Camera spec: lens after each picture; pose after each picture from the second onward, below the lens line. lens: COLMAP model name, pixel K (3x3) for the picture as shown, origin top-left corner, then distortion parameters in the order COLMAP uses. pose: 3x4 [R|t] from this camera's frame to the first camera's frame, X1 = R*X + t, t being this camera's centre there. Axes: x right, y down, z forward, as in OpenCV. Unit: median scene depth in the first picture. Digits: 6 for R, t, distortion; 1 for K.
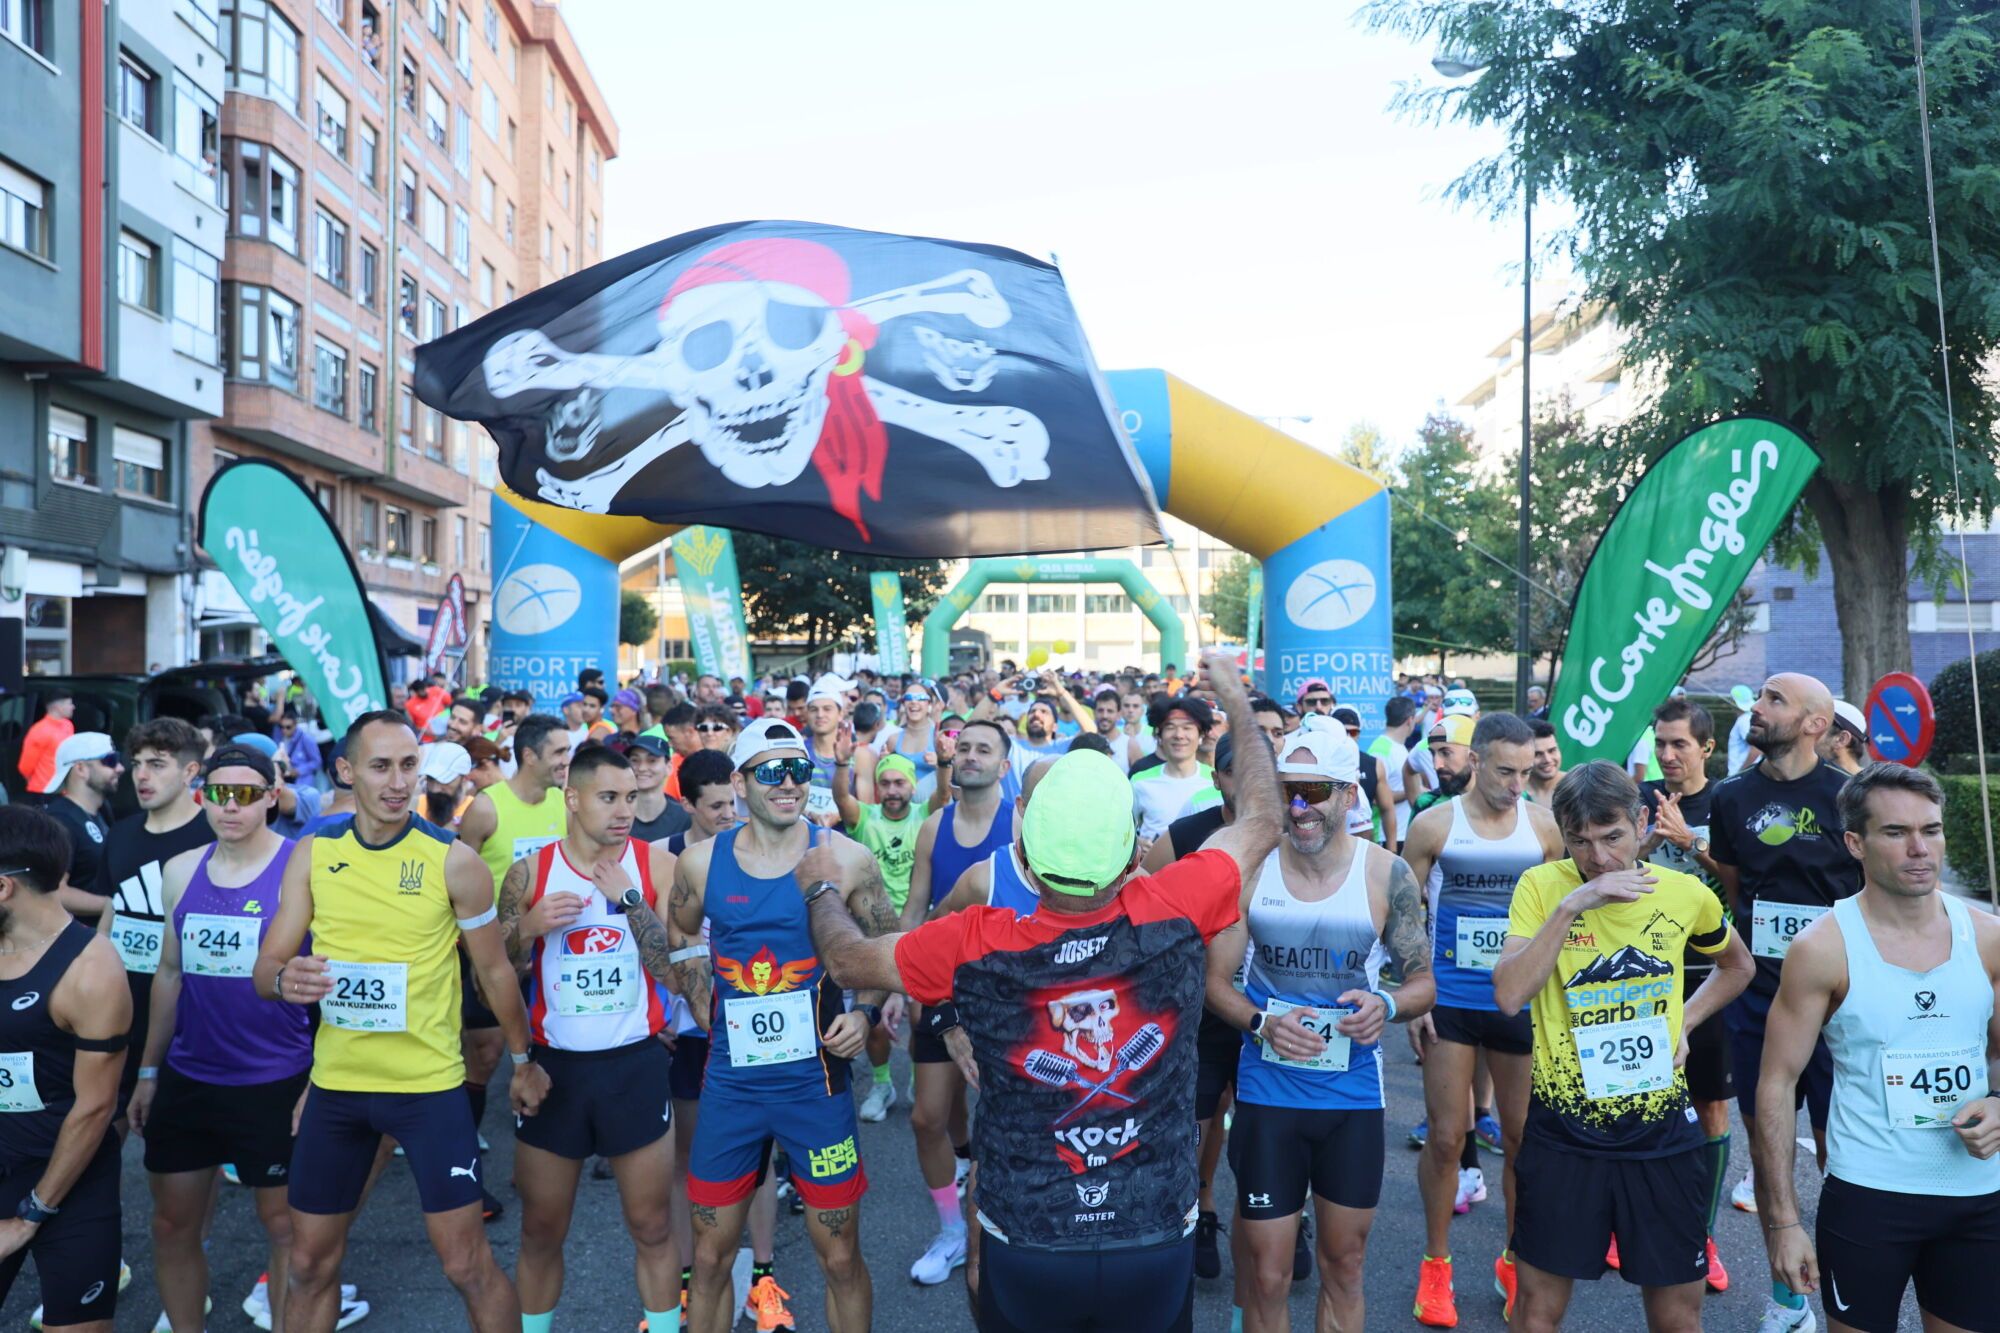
lens RADIAL K [[1557.4, 0, 983.7], [0, 1557.4, 660.1], [0, 0, 1]] dist [-0.066657, 0.069906]
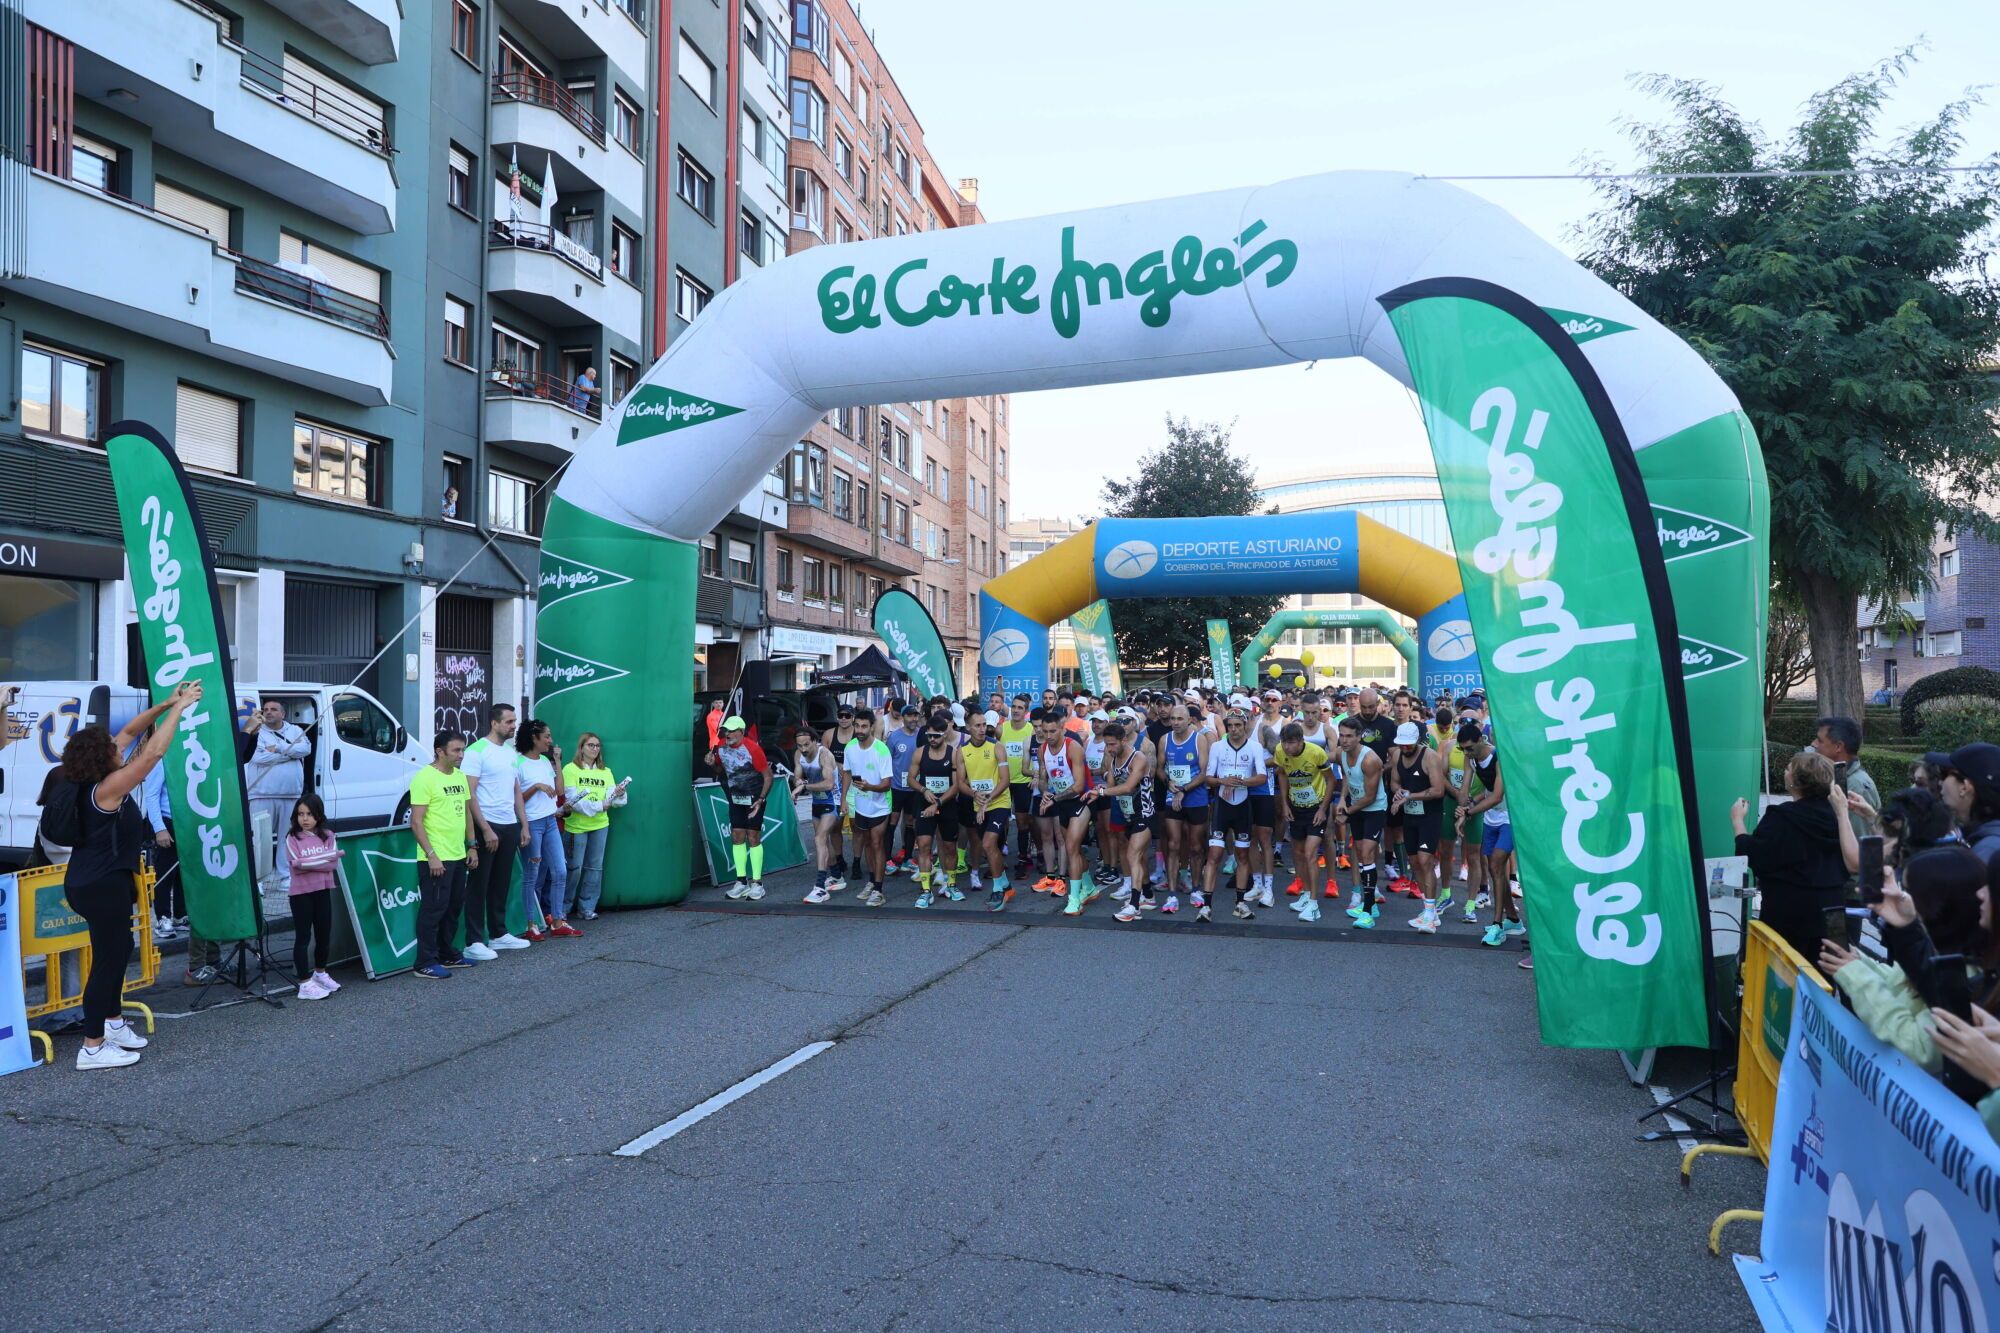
lens RADIAL K [[1357.5, 0, 1006.1], [0, 1357.5, 665.3], [0, 0, 1]] dist [-0.105115, 0.073341]
pose [[0.972435, -0.007158, -0.233062, 0.042266], [0.003808, 0.999883, -0.014820, 0.002835], [0.233141, 0.013524, 0.972349, -0.273912]]
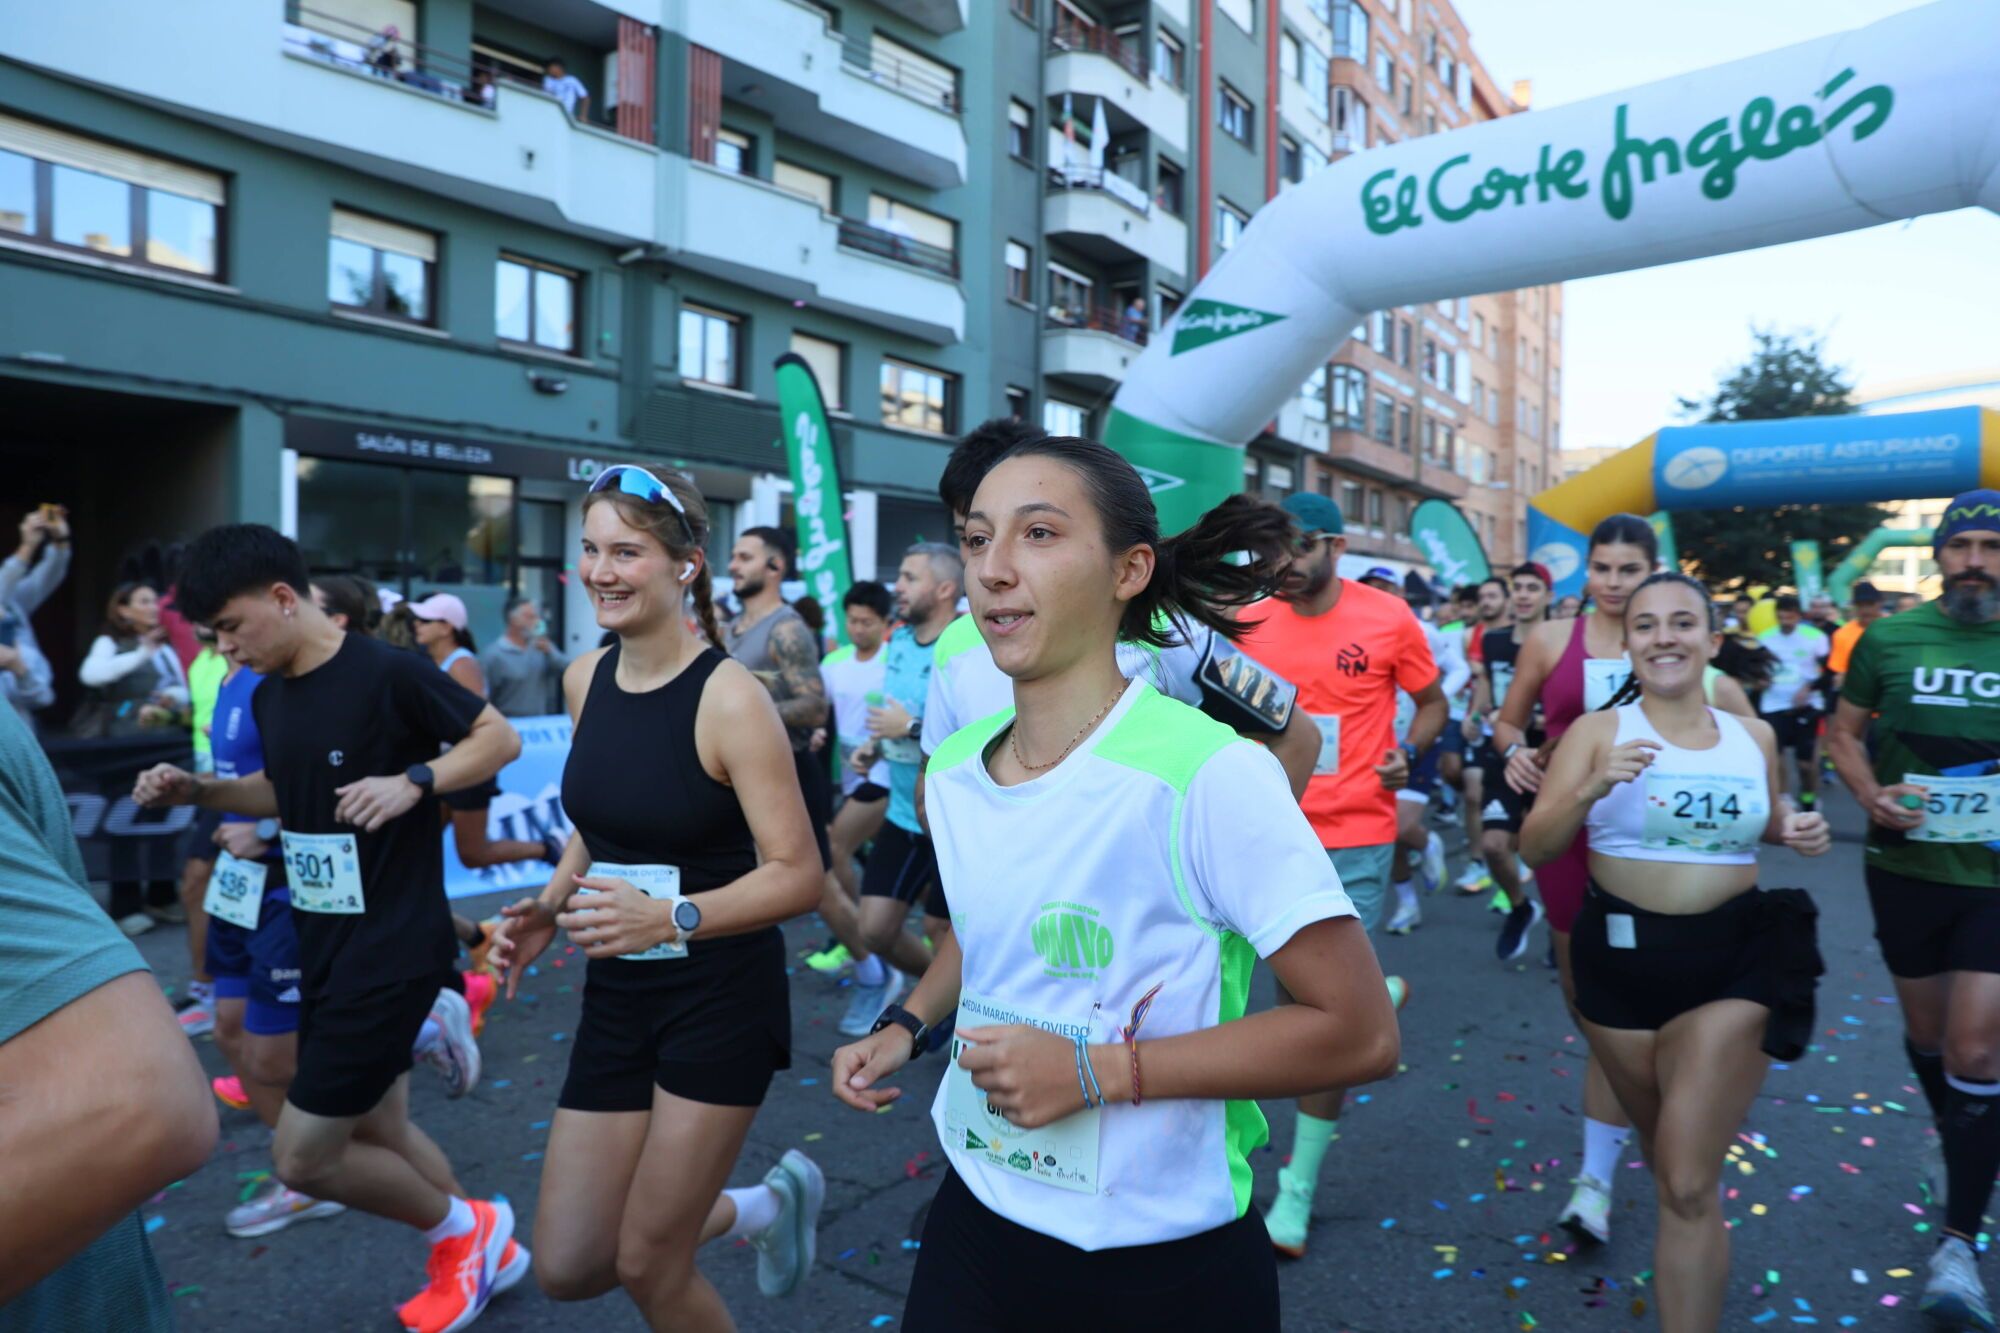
lens RADIAL K [[1357.5, 0, 1005.4], [0, 1357.5, 657.4], [0, 0, 1]] dist [-0.105115, 0.073341]
pose [[0.809297, 0.023346, -0.586936, 0.049803], [-0.008725, 0.999577, 0.027729, 0.015113], [0.587335, -0.017320, 0.809159, -0.294563]]
